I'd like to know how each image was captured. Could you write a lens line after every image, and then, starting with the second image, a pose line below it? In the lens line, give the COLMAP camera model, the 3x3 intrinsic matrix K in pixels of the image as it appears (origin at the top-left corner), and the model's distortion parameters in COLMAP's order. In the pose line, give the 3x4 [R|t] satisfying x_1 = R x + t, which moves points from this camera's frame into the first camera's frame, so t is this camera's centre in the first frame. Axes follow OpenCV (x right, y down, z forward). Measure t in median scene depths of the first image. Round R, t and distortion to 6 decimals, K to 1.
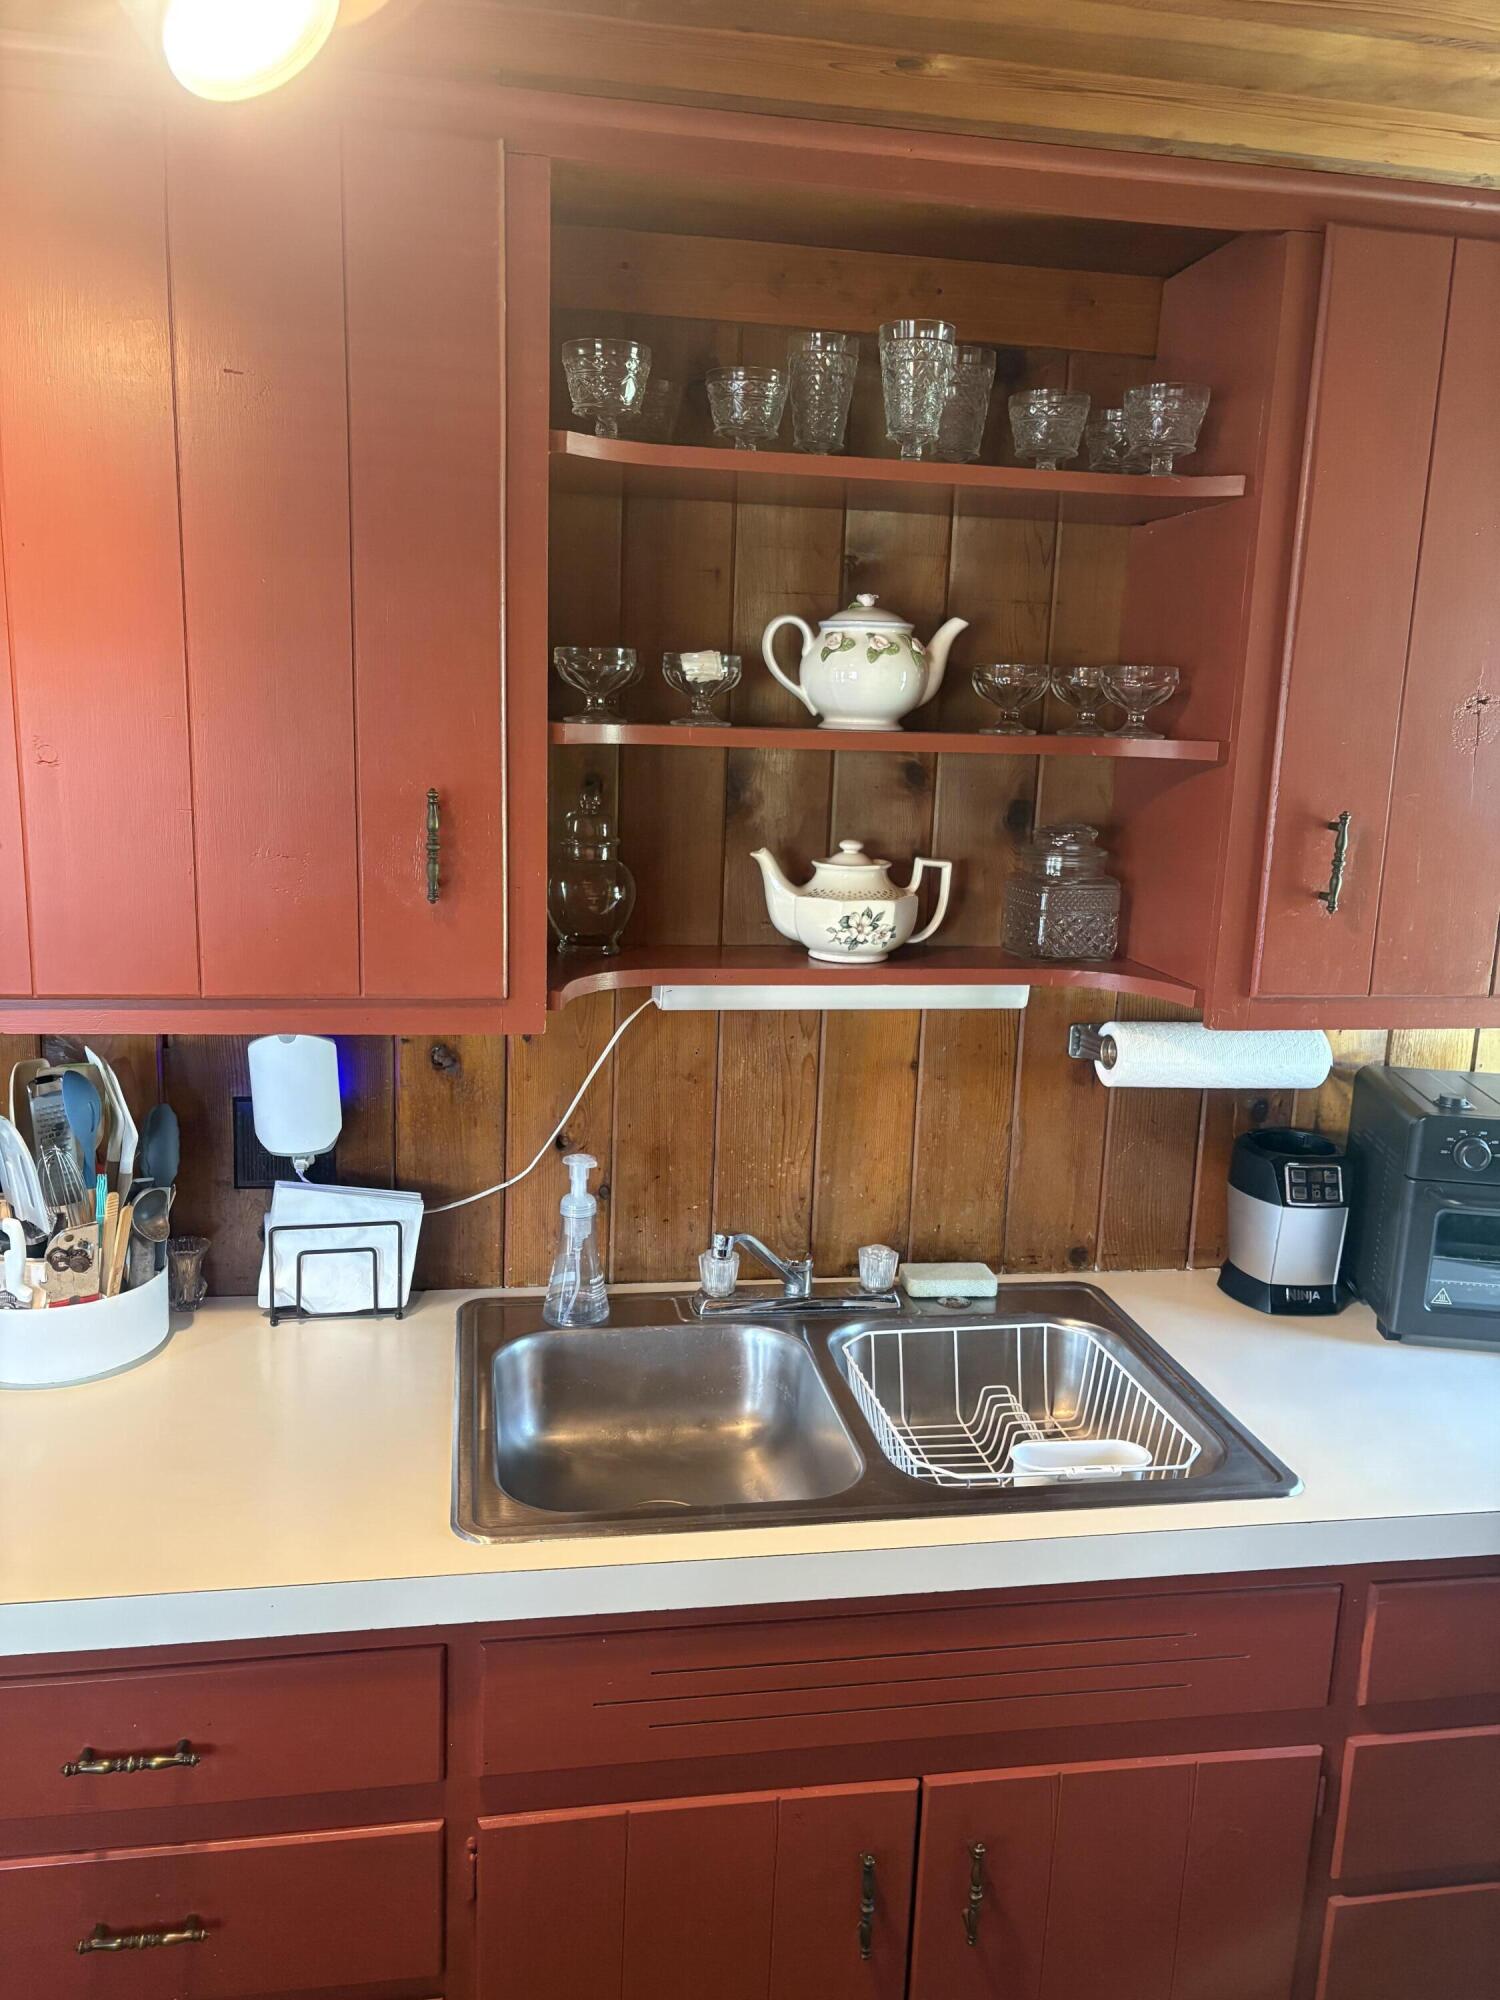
lens RADIAL K [[1495.5, 0, 750.0], [0, 1495.5, 1000.0], [0, 0, 1]] dist [0.008138, -0.006228]
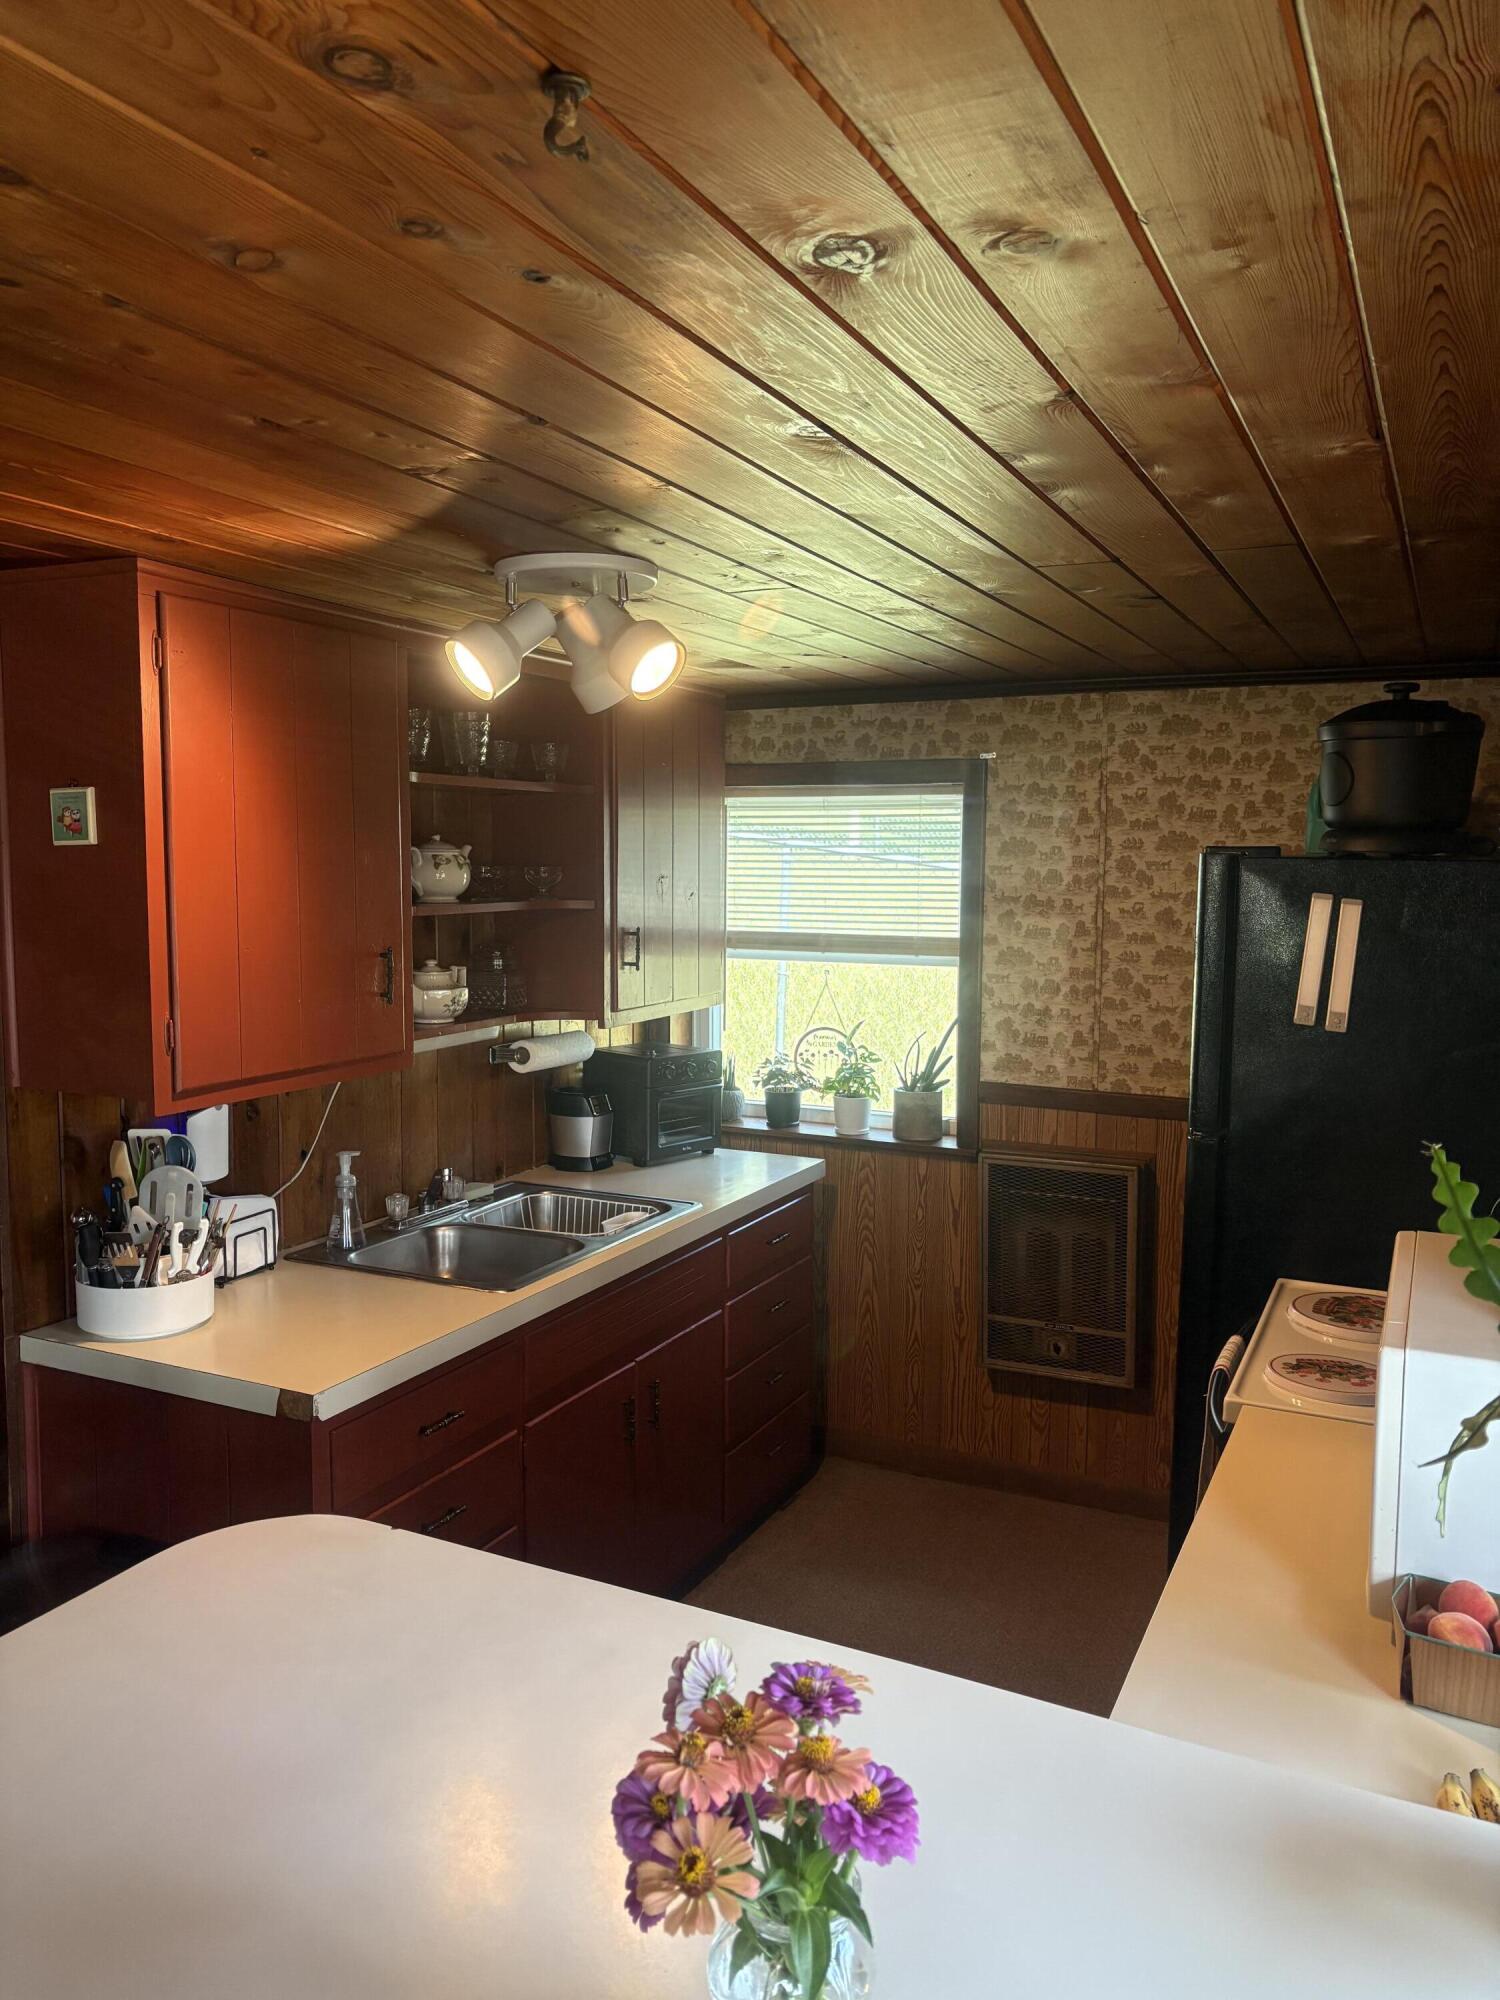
lens RADIAL K [[1495.5, 0, 750.0], [0, 1495.5, 1000.0], [0, 0, 1]] dist [0.008138, -0.006228]
pose [[0.574714, -0.108356, 0.811149, -1.241584], [0.159047, 0.987085, 0.019170, -0.028948], [-0.802750, 0.117994, 0.584525, -0.425227]]
